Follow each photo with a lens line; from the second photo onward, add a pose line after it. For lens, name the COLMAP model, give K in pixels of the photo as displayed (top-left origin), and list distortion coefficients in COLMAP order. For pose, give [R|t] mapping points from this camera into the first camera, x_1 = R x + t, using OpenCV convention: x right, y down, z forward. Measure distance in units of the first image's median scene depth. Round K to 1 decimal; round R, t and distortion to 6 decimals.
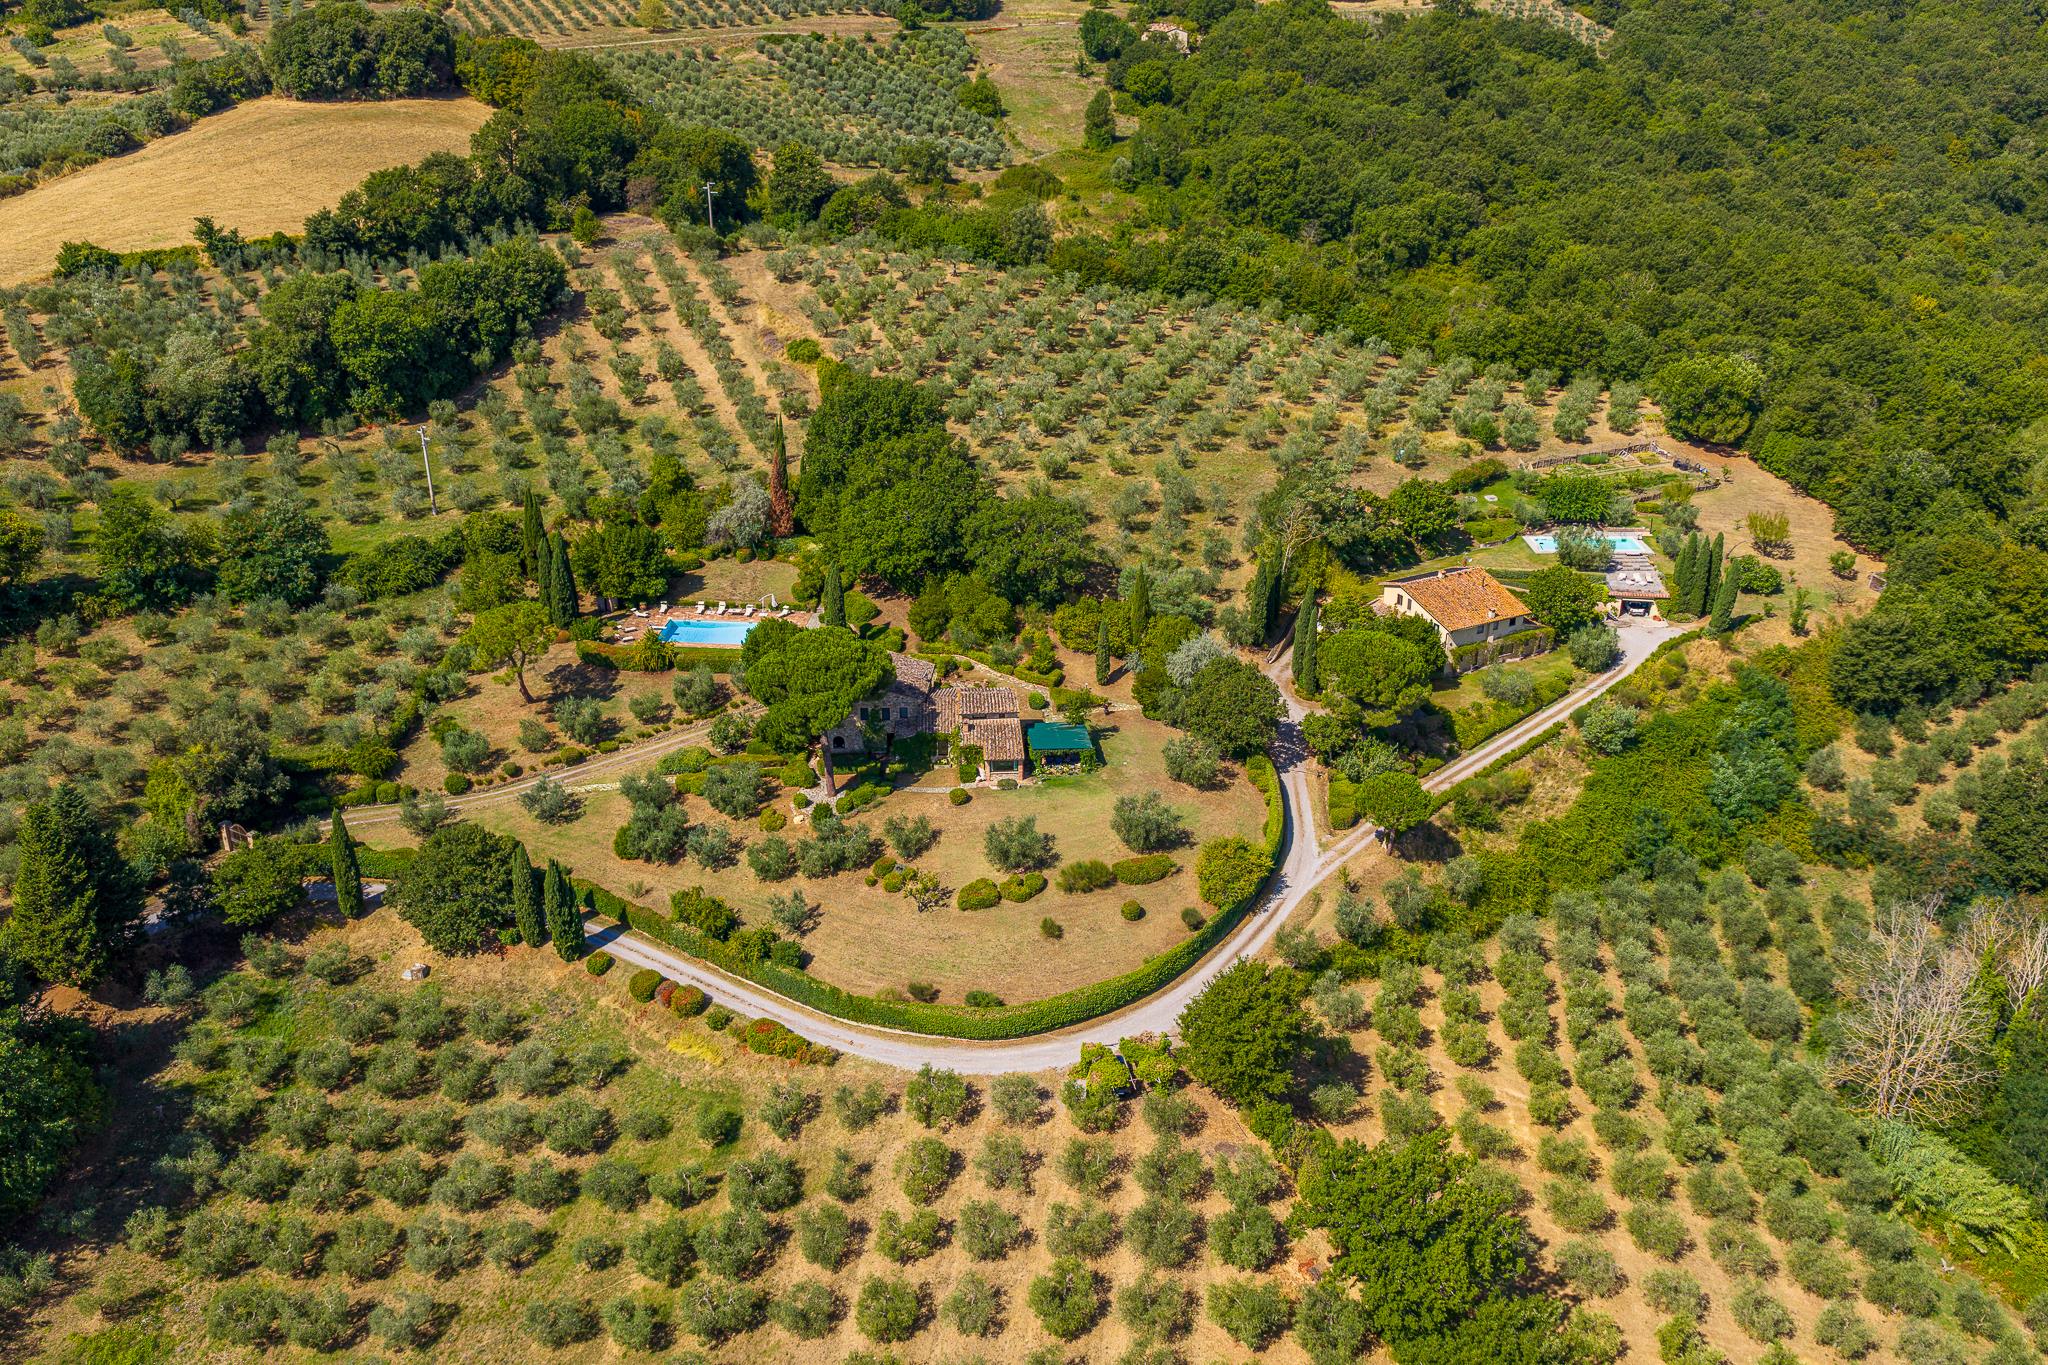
lens RADIAL K [[1690.9, 0, 1033.3], [0, 1690.9, 691.3], [0, 0, 1]] dist [0.013957, -0.016215]
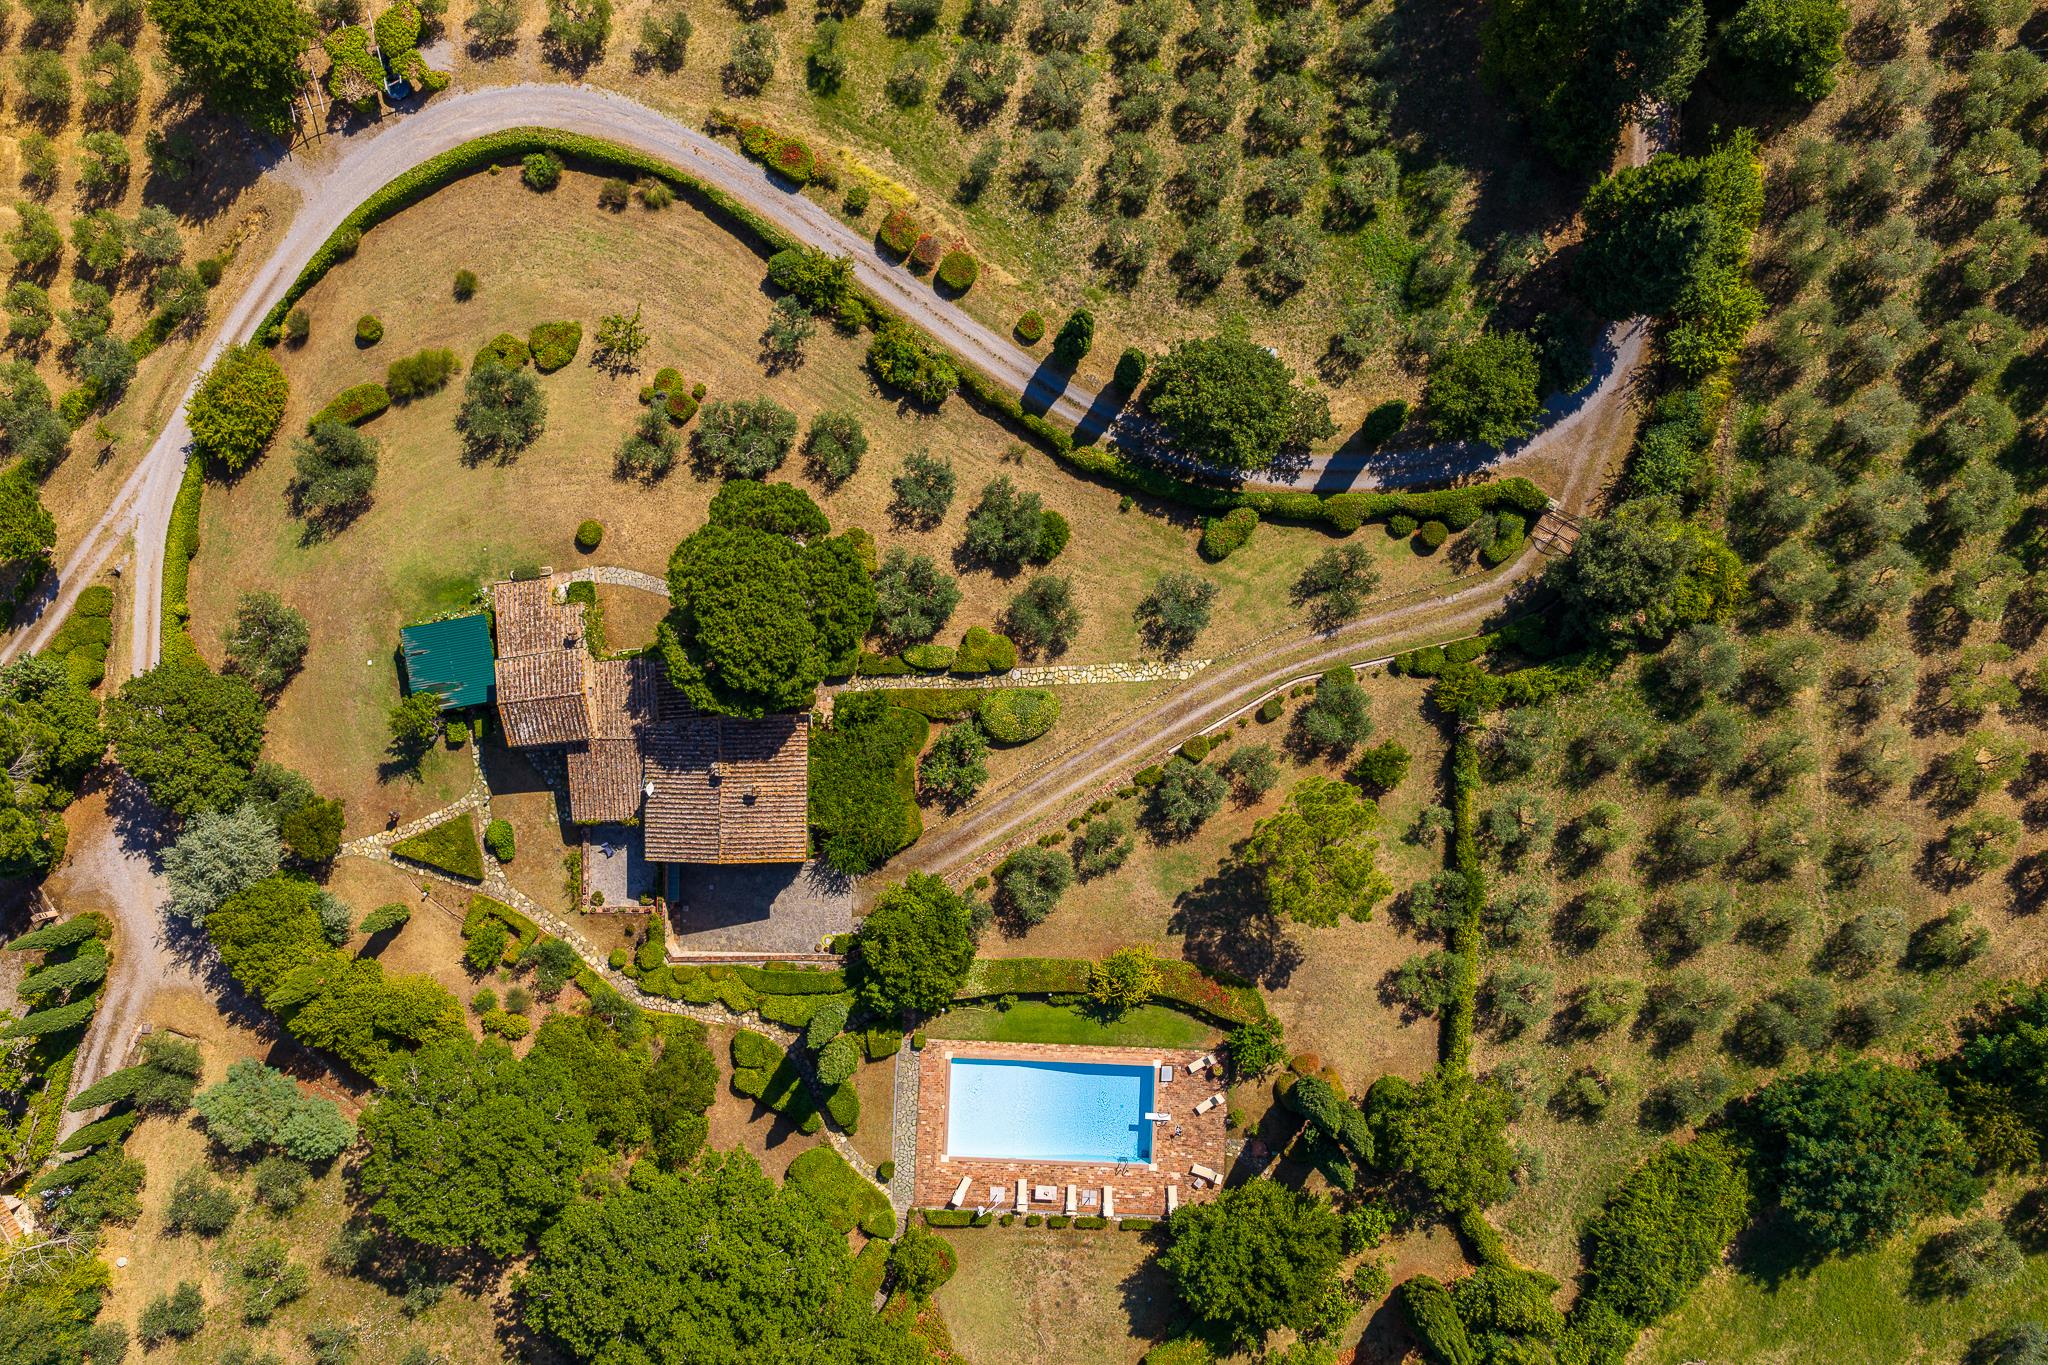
lens RADIAL K [[1690.9, 0, 1033.3], [0, 1690.9, 691.3], [0, 0, 1]] dist [0.013957, -0.016215]
pose [[-0.998250, 0.058636, 0.007633, -0.209185], [-0.017655, -0.418750, 0.907930, -0.560656], [0.056434, 0.906207, 0.419052, 0.668332]]
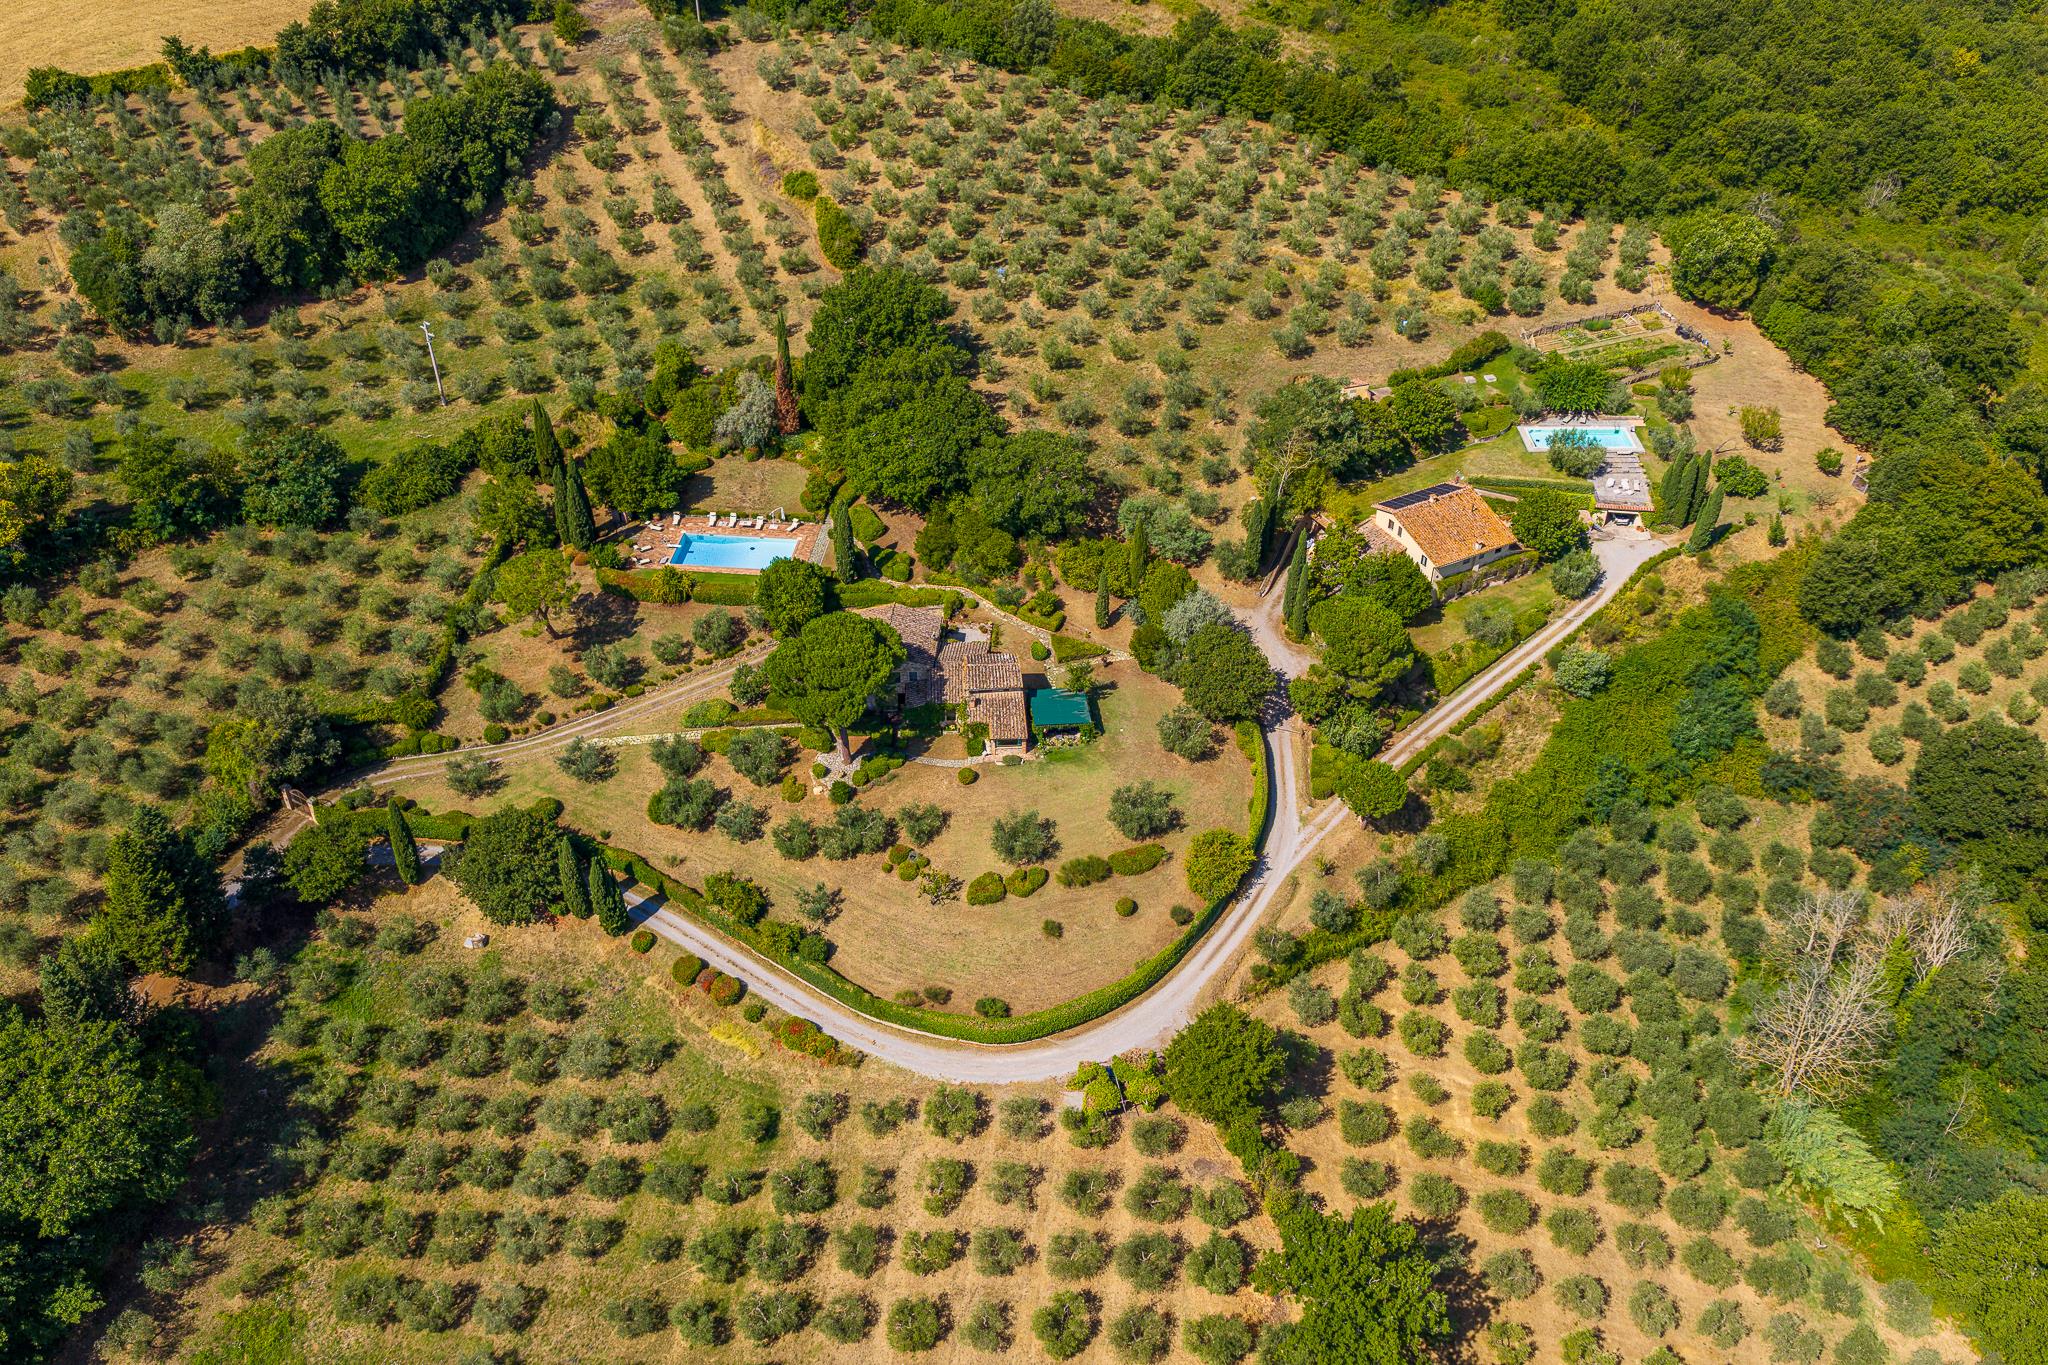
lens RADIAL K [[1690.9, 0, 1033.3], [0, 1690.9, 691.3], [0, 0, 1]] dist [0.013957, -0.016215]
pose [[0.999997, 0.002388, 0.001113, -0.002633], [-0.002583, 0.971815, 0.235730, -0.213666], [-0.000519, -0.235732, 0.971818, -0.028818]]
